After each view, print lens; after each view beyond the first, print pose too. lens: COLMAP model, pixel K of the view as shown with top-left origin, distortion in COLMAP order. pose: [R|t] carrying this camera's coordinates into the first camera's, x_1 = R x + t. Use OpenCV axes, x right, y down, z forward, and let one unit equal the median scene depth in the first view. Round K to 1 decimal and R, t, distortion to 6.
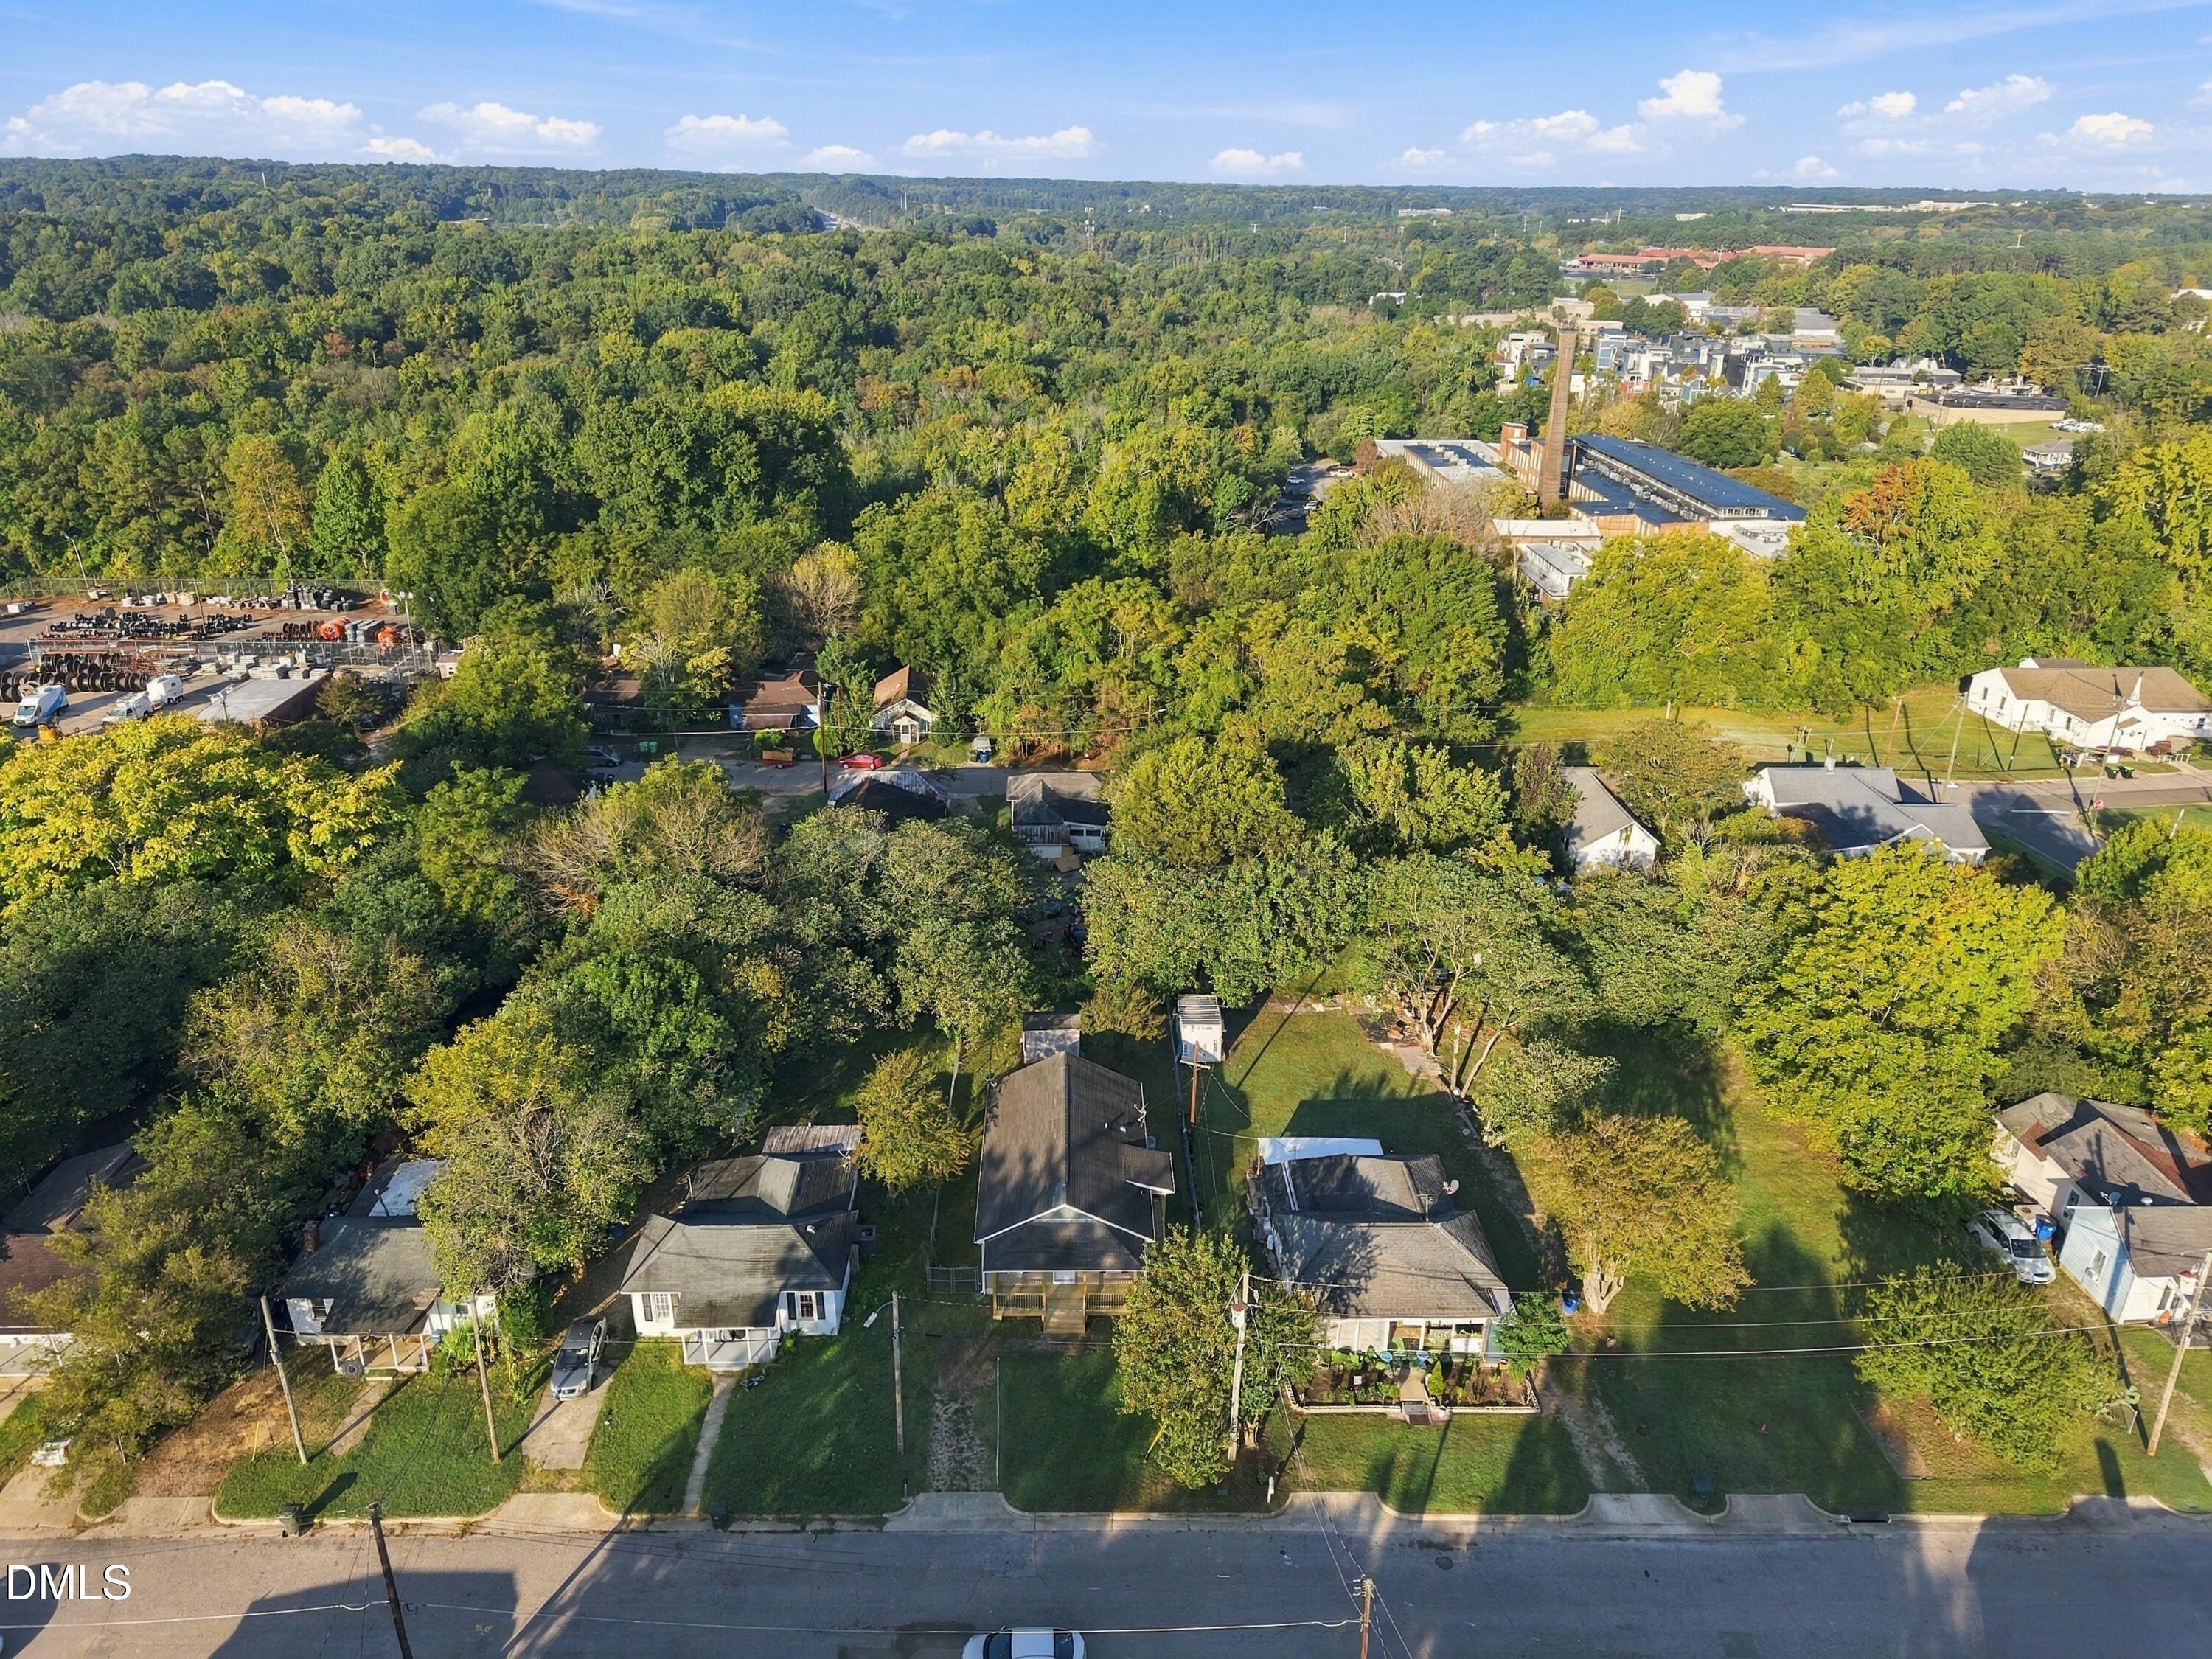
lens RADIAL K [[1562.8, 0, 1106.0], [0, 1562.8, 829.5], [0, 0, 1]] dist [-0.006760, -0.001979]
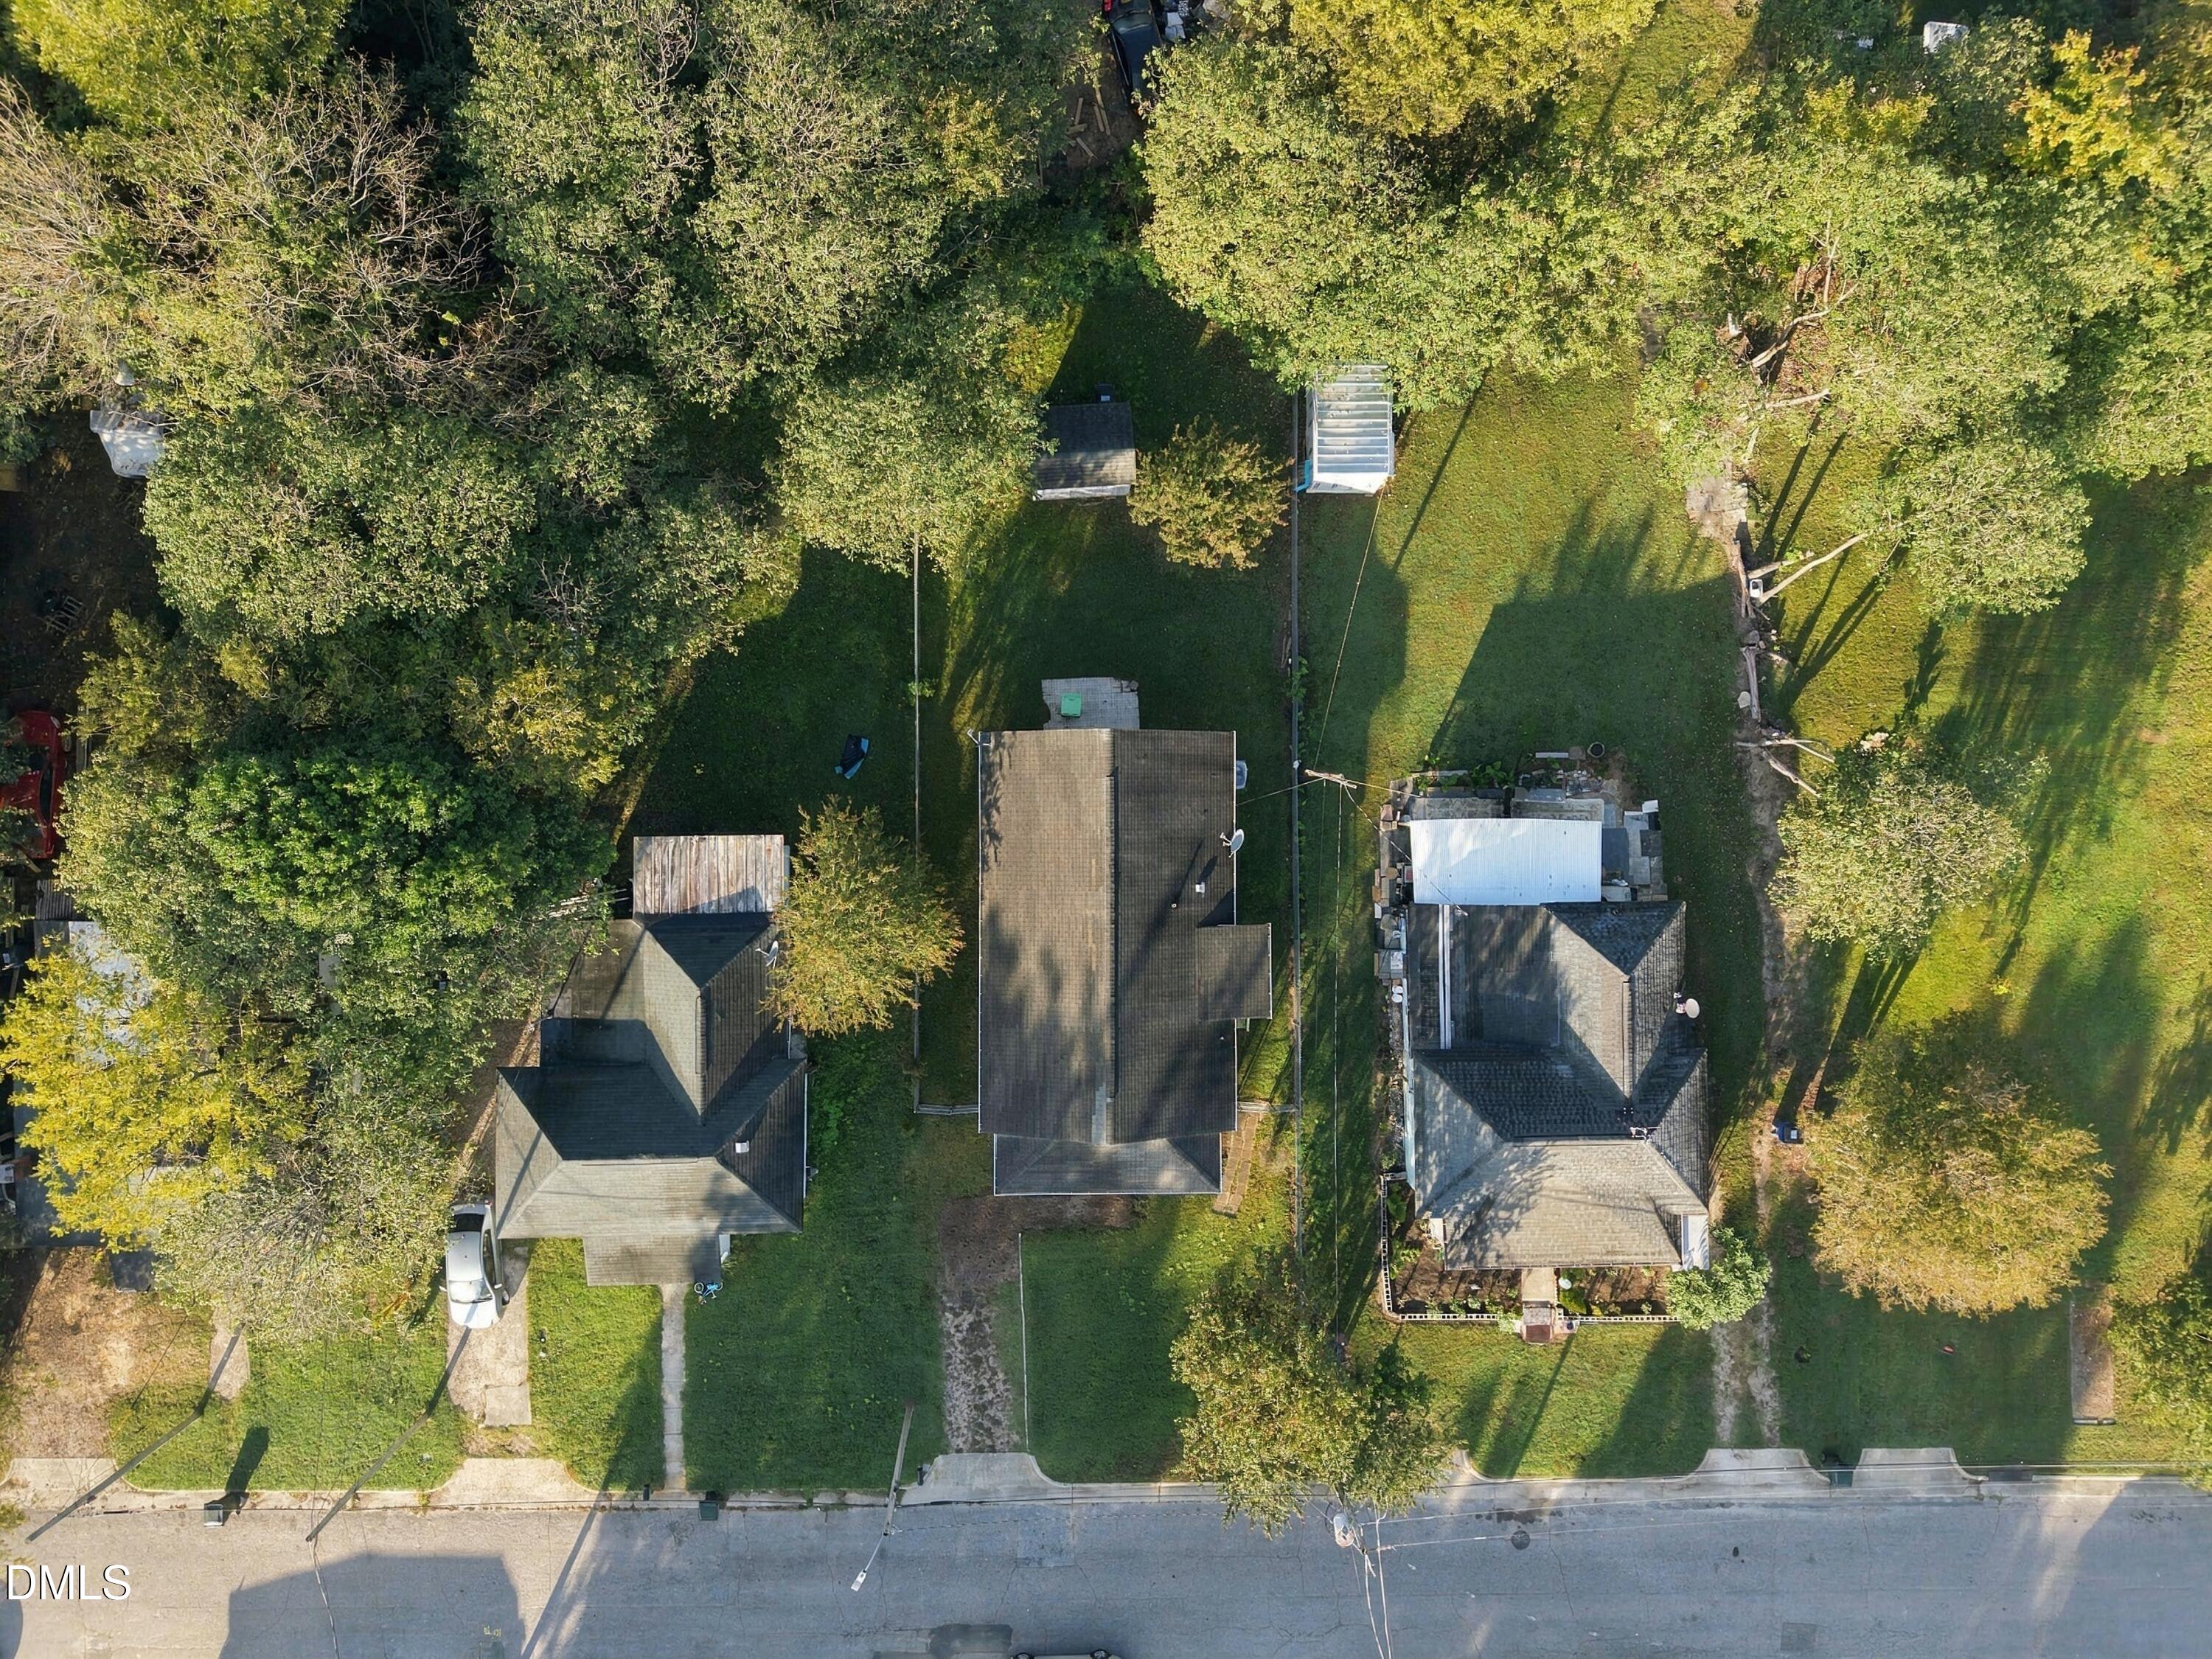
lens RADIAL K [[1532.8, 0, 1112.5], [0, 1532.8, 887.2], [0, 0, 1]] dist [0.000591, 0.000079]
pose [[0.999586, 0.022004, 0.018517, -0.045290], [-0.025278, 0.365174, 0.930596, -0.477898], [0.013715, -0.930679, 0.365579, 0.979594]]
